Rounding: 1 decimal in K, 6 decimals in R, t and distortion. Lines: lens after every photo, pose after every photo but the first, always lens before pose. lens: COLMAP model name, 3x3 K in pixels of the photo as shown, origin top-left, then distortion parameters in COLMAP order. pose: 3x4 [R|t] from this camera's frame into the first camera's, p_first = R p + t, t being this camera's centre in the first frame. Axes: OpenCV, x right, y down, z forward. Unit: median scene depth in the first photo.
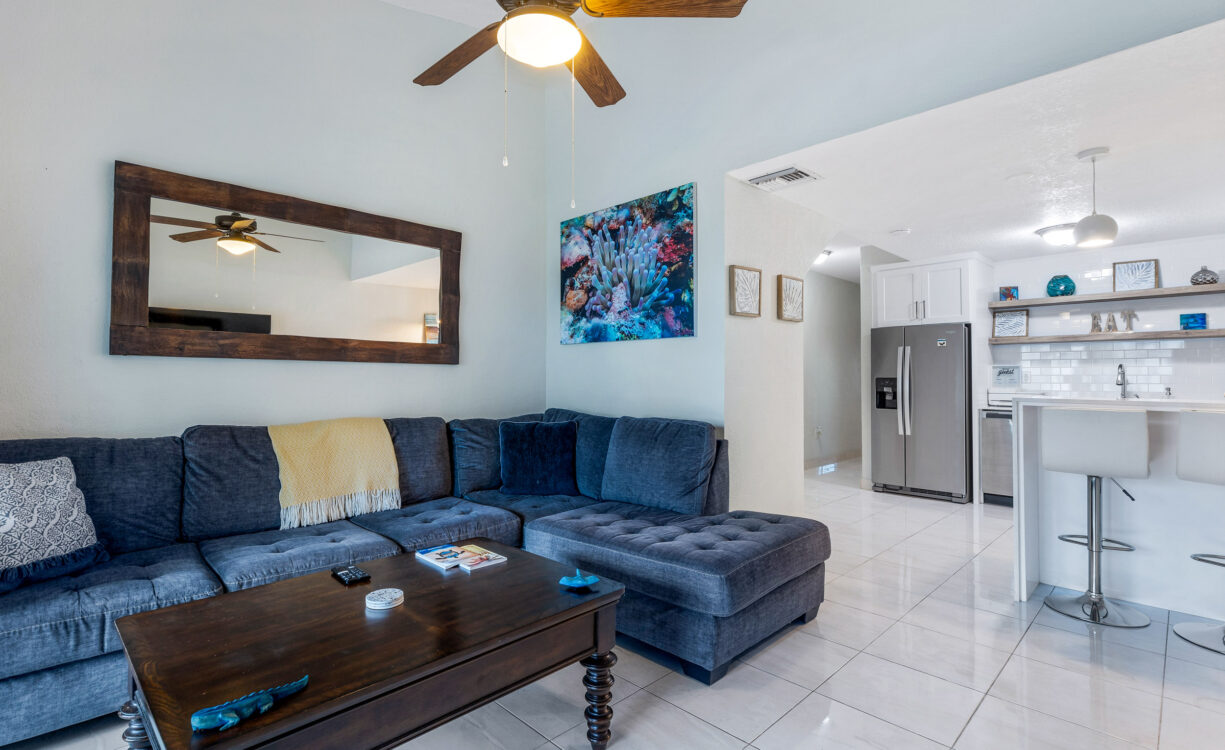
lens RADIAL K [[564.4, 0, 607.5], [0, 564.4, 370.9], [0, 0, 1]] dist [-0.002025, 0.001236]
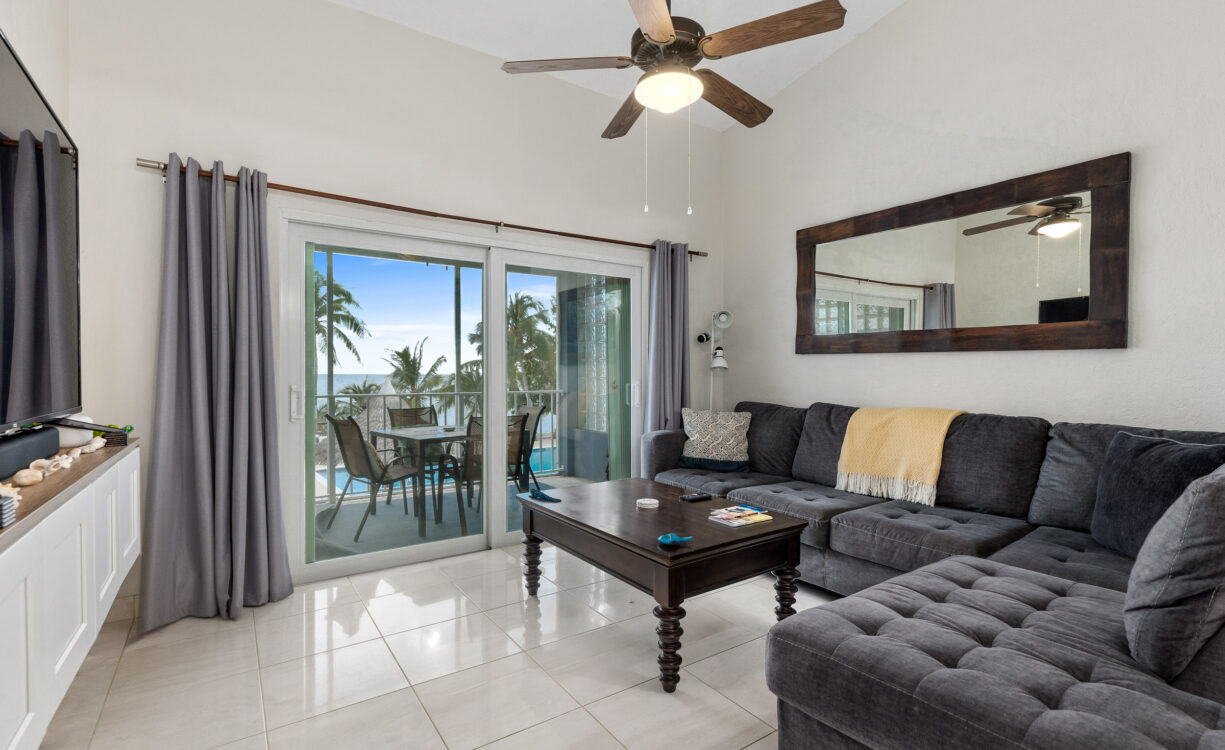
lens RADIAL K [[564.4, 0, 611.8], [0, 564.4, 375.4], [0, 0, 1]] dist [-0.002025, 0.001236]
pose [[-0.171175, 0.008835, -0.985201, 0.662468], [0.012212, 0.999902, 0.006846, 0.012114], [0.985165, -0.010859, -0.171266, 0.646123]]
